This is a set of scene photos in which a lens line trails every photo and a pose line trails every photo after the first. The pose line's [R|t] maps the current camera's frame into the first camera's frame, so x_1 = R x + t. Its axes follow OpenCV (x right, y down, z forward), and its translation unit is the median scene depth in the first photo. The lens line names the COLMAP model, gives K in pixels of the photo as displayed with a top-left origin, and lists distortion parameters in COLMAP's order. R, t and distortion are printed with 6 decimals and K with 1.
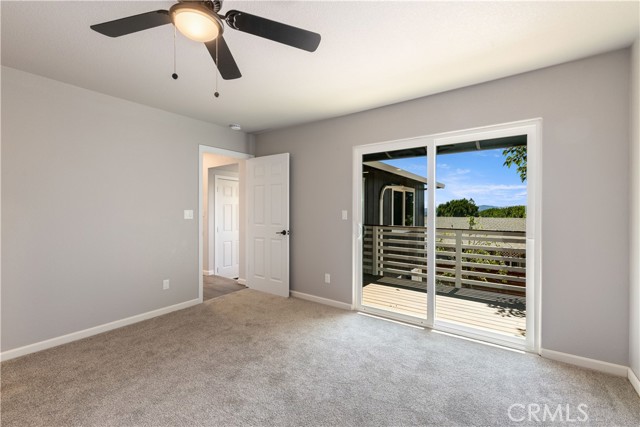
lens RADIAL K [[278.9, 0, 317.7], [0, 278.9, 212.9], [0, 0, 1]] dist [0.001156, 0.000149]
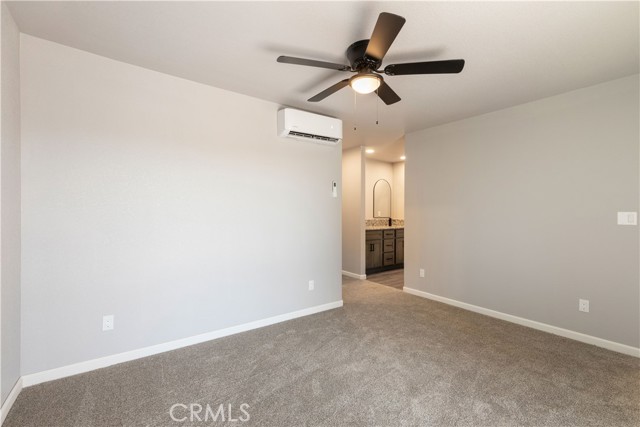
lens RADIAL K [[278.9, 0, 317.1], [0, 278.9, 214.0], [0, 0, 1]] dist [0.001156, 0.000149]
pose [[-0.317765, 0.013070, -0.948079, 0.534239], [-0.007217, 0.999843, 0.016203, -0.013522], [0.948142, 0.011991, -0.317621, 0.630781]]
